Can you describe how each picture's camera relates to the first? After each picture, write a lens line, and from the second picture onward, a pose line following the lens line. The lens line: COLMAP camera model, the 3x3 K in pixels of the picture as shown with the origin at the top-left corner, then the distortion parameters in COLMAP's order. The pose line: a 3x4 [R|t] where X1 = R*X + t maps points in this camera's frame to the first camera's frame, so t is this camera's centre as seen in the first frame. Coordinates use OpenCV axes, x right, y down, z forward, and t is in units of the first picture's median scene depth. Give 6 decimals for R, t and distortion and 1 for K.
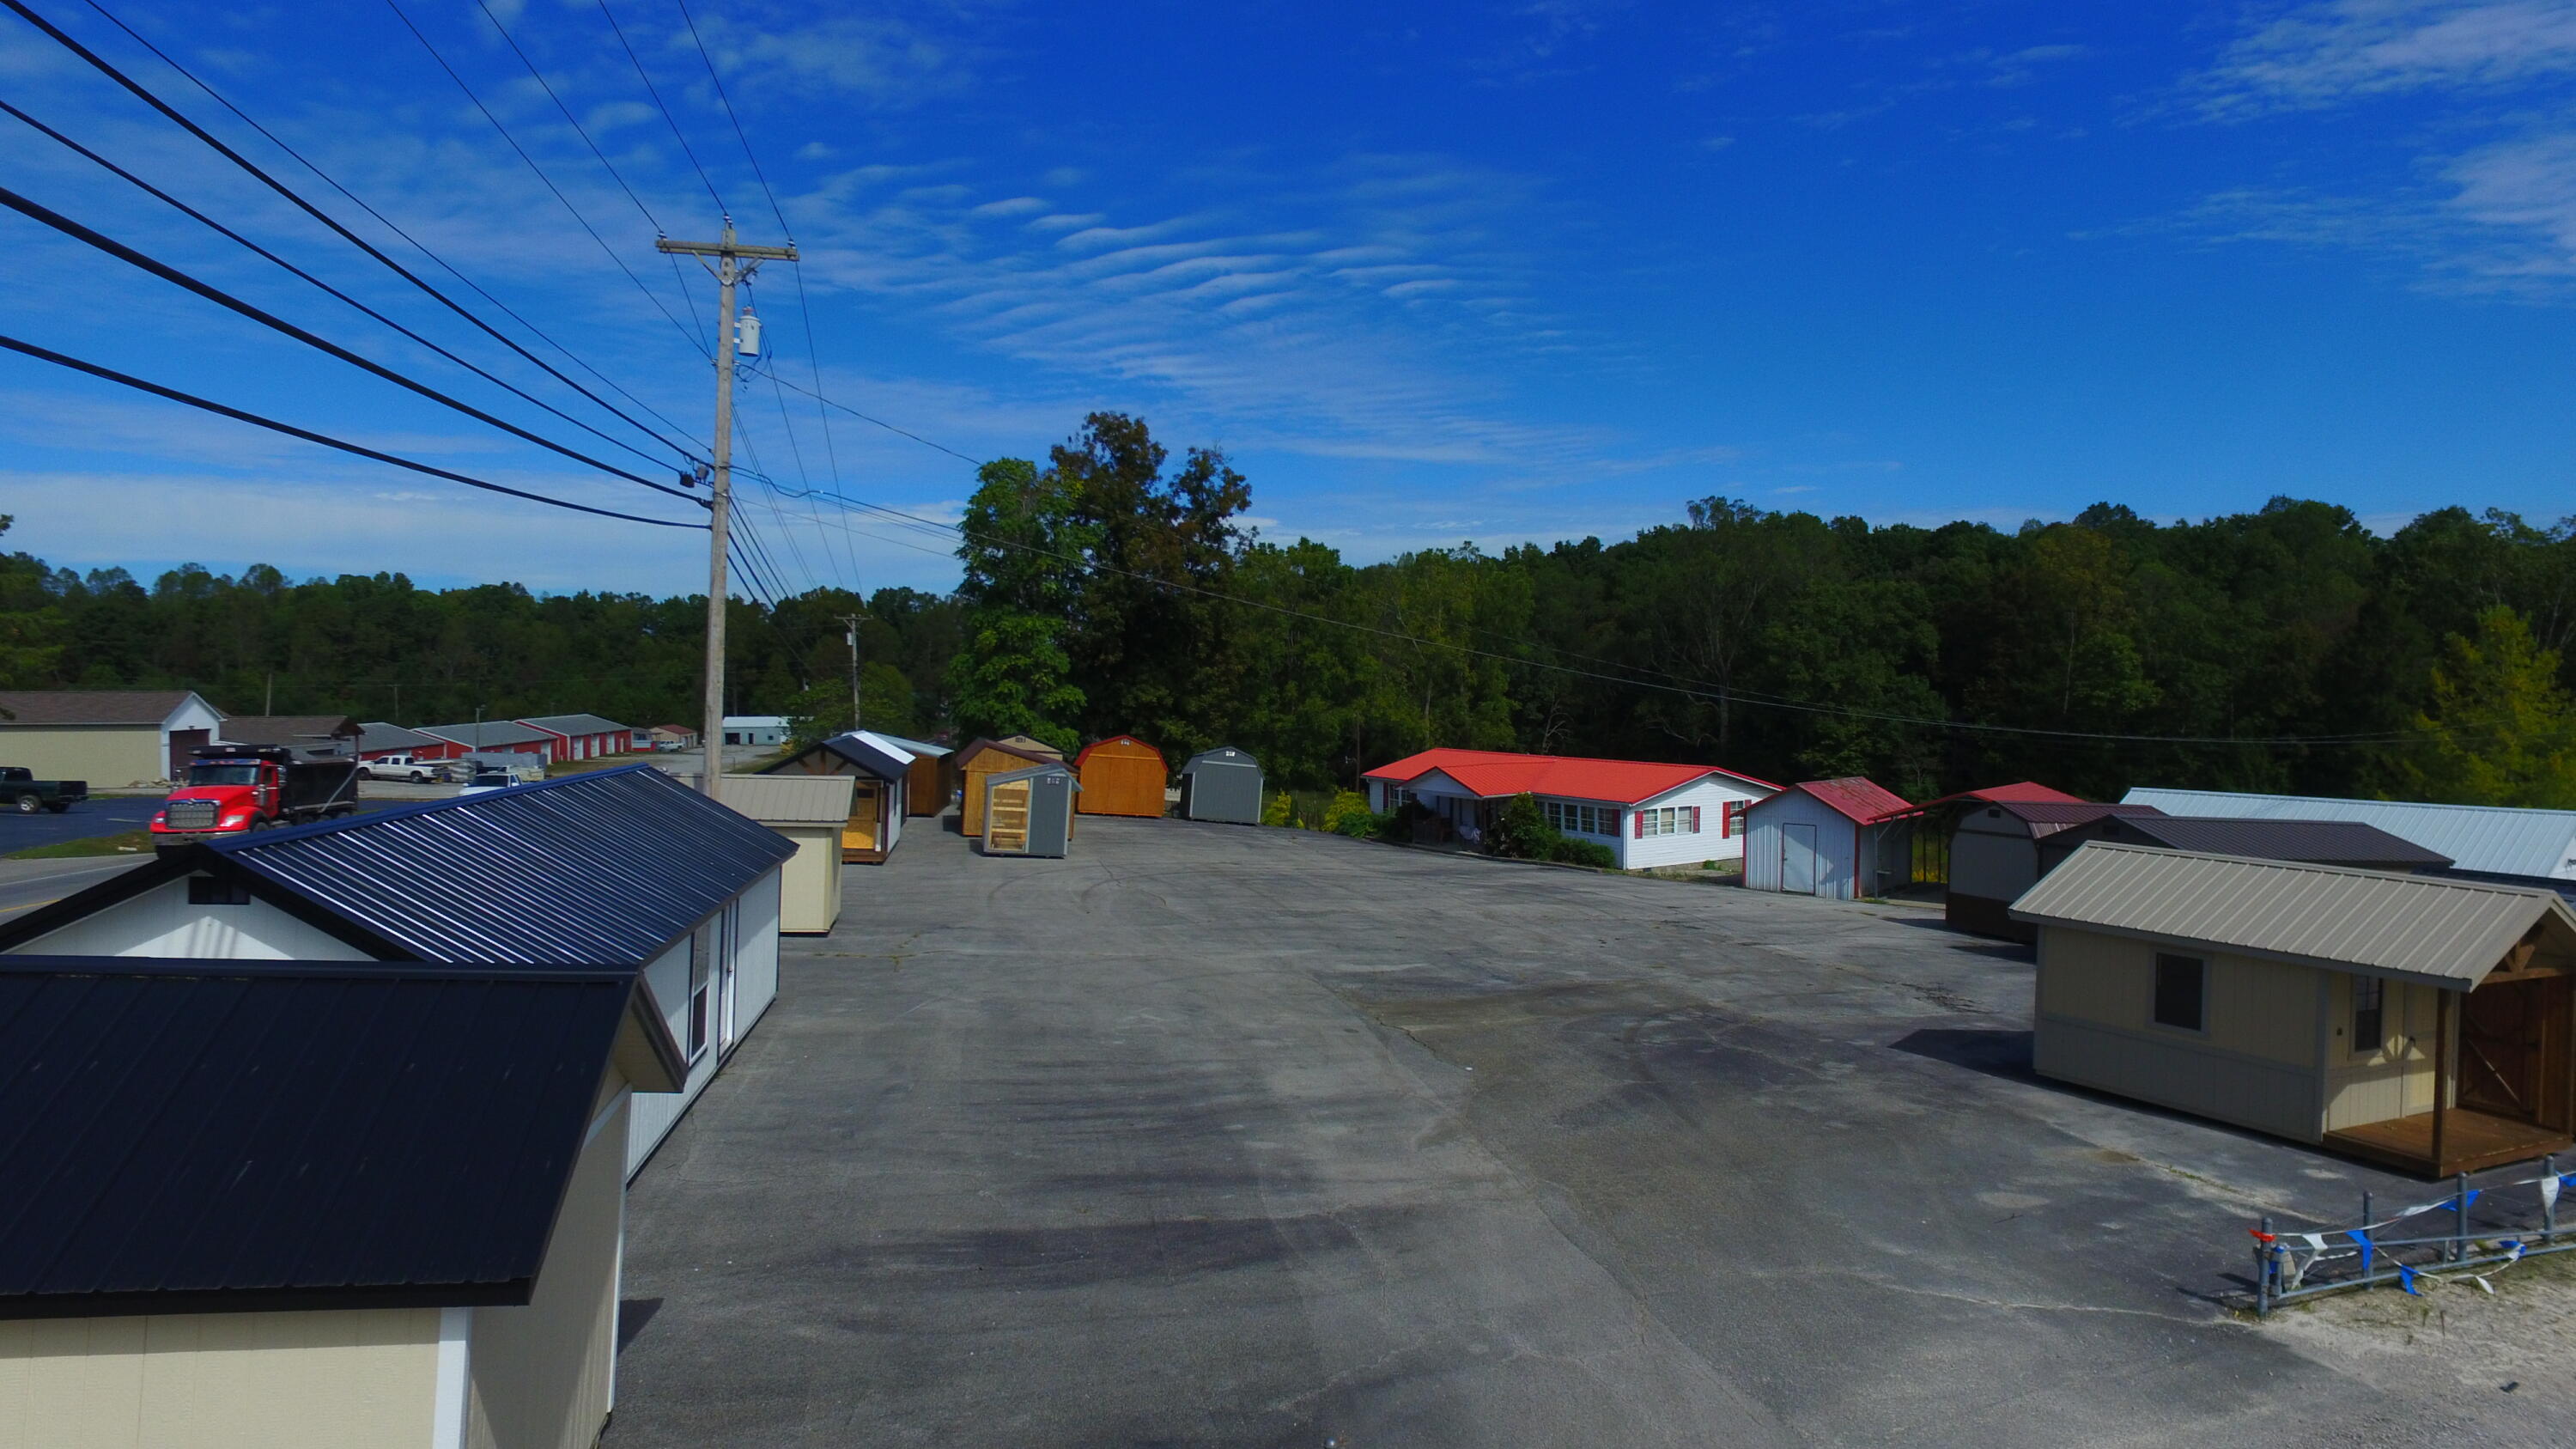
lens RADIAL K [[1506.8, 0, 1271.7], [0, 1506.8, 714.1], [0, 0, 1]] dist [-0.009914, 0.014533]
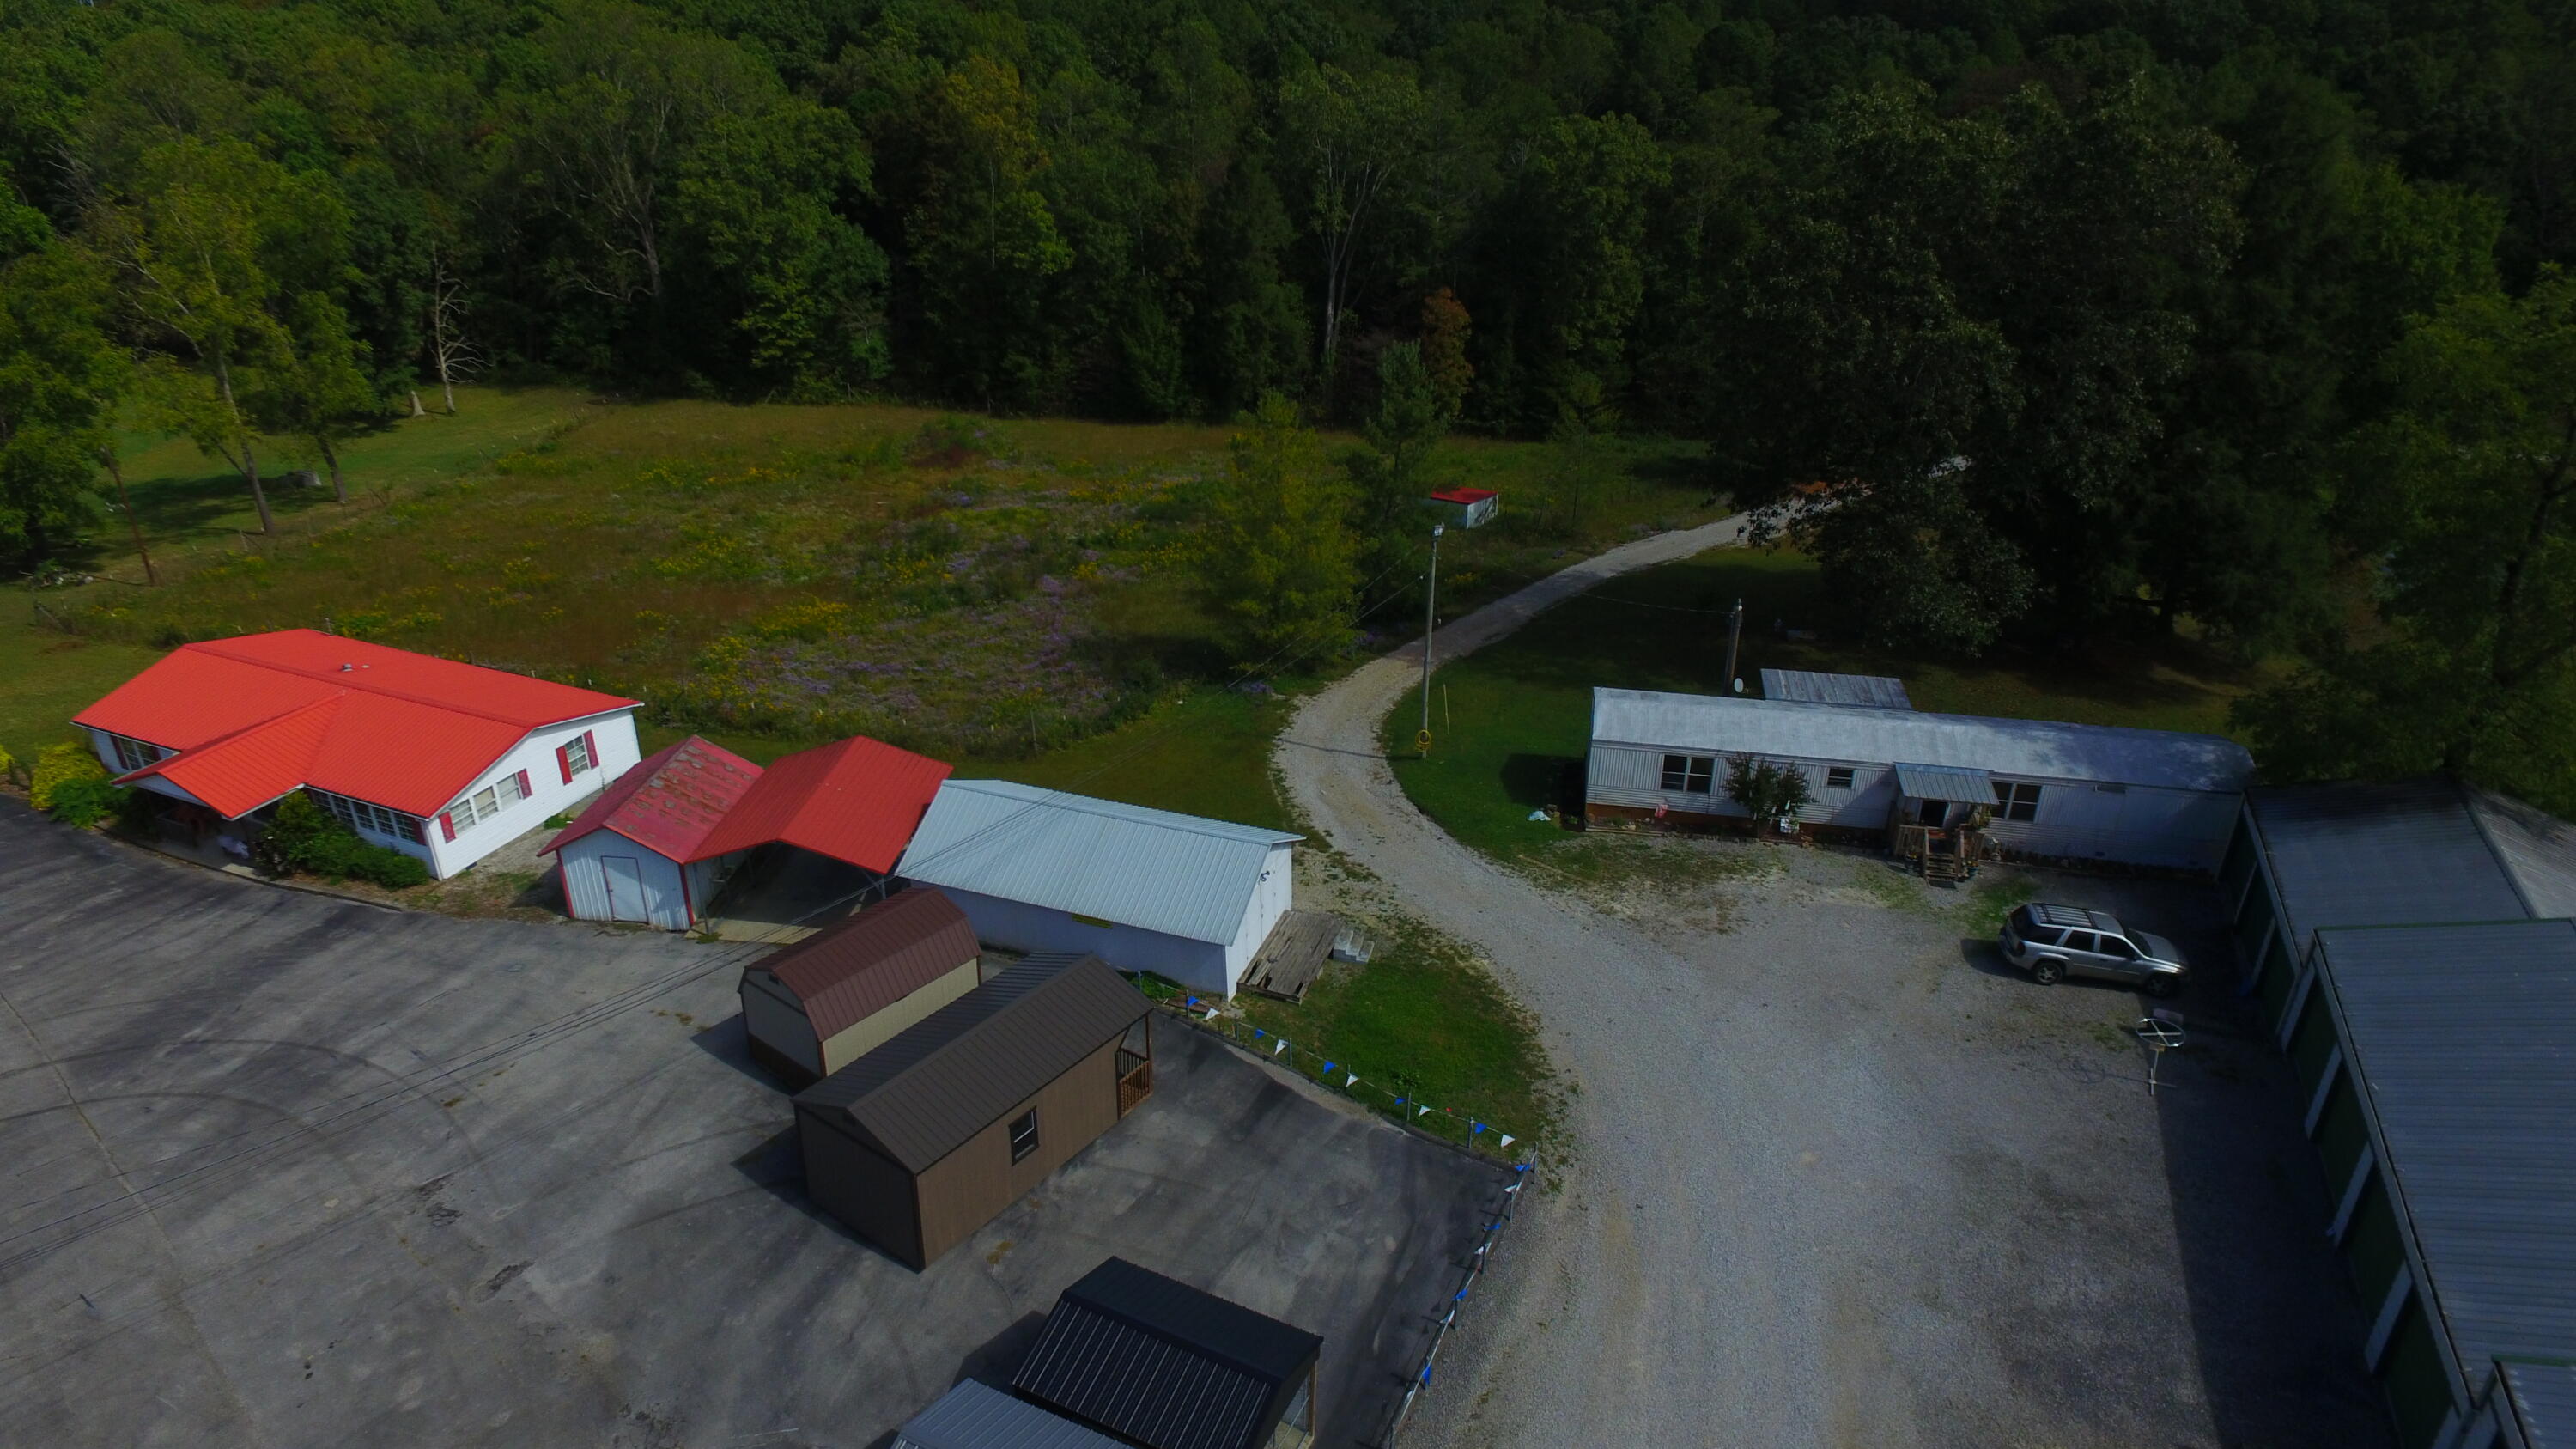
lens RADIAL K [[1506.8, 0, 1276.9], [0, 1506.8, 713.4], [0, 0, 1]] dist [-0.009914, 0.014533]
pose [[0.815578, -0.256419, 0.518730, 0.108153], [0.021045, 0.909006, 0.416251, -0.176666], [-0.578264, -0.328569, 0.746762, 0.061237]]
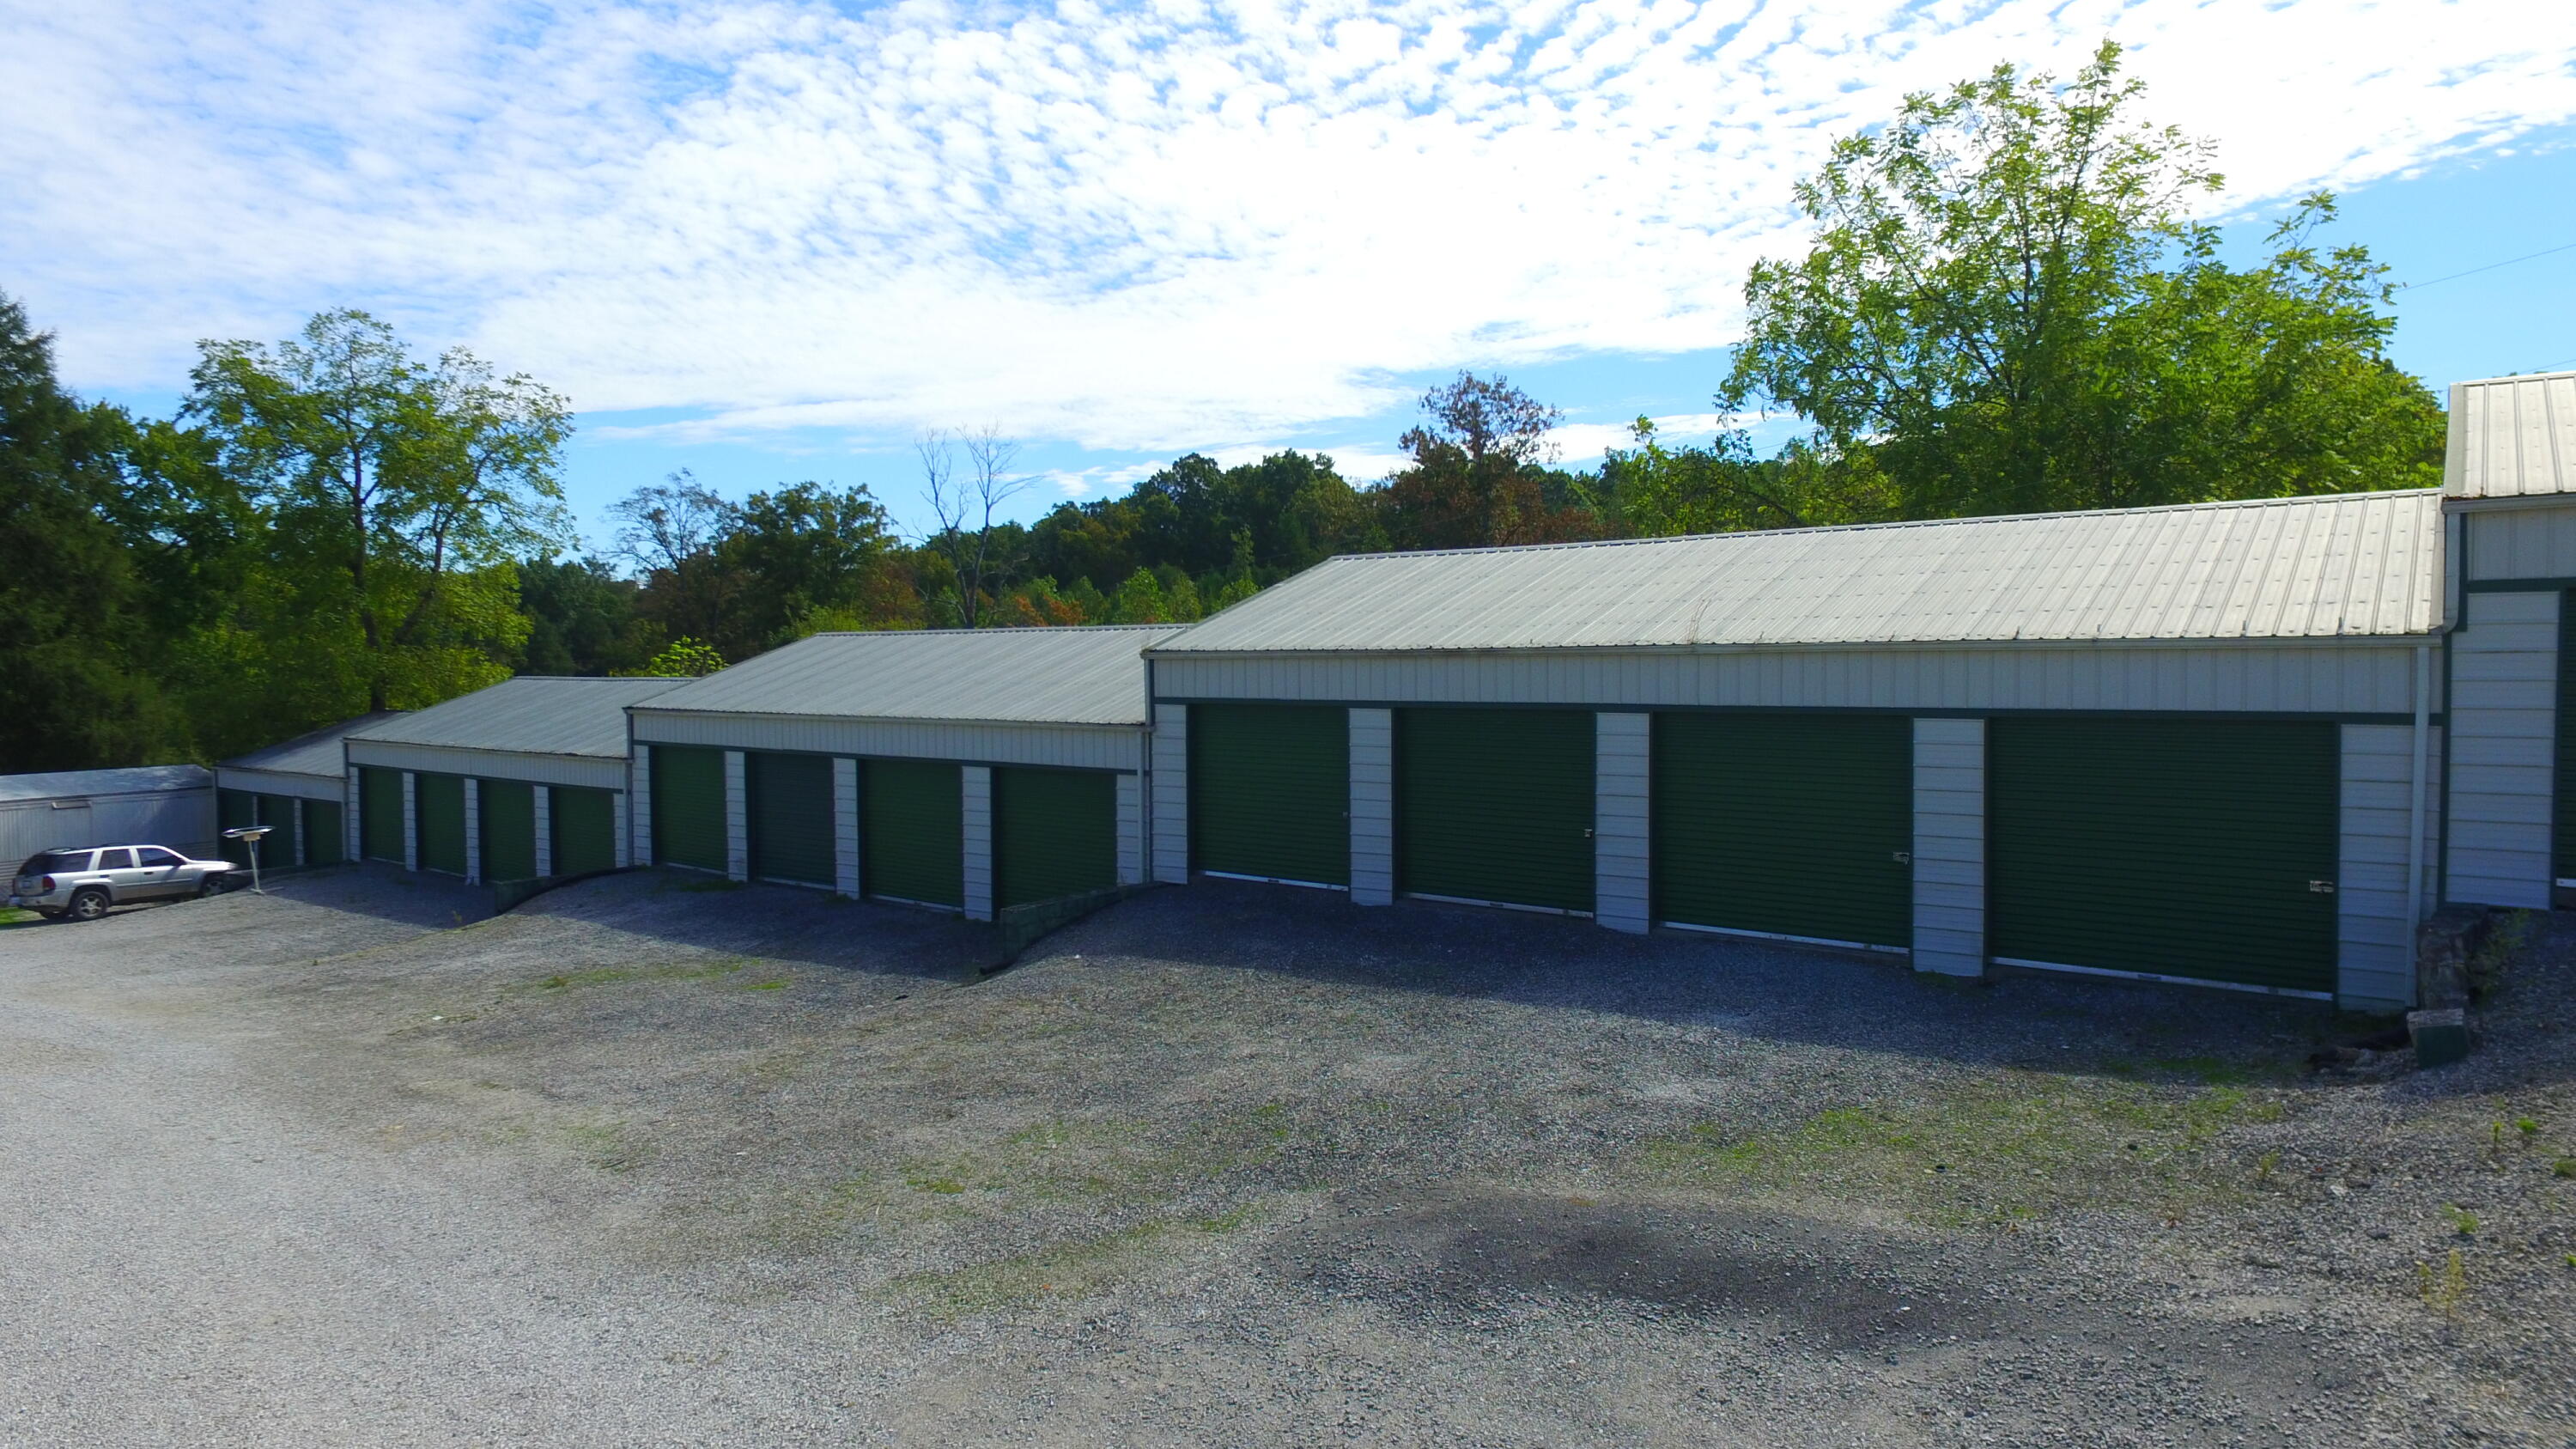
lens RADIAL K [[1506.8, 0, 1272.2], [0, 1506.8, 708.8], [0, 0, 1]] dist [-0.009914, 0.014533]
pose [[-0.345026, -0.024486, 0.938274, 0.034966], [0.040035, 0.998366, 0.040776, 0.013459], [-0.937739, 0.051633, -0.343482, 0.077589]]
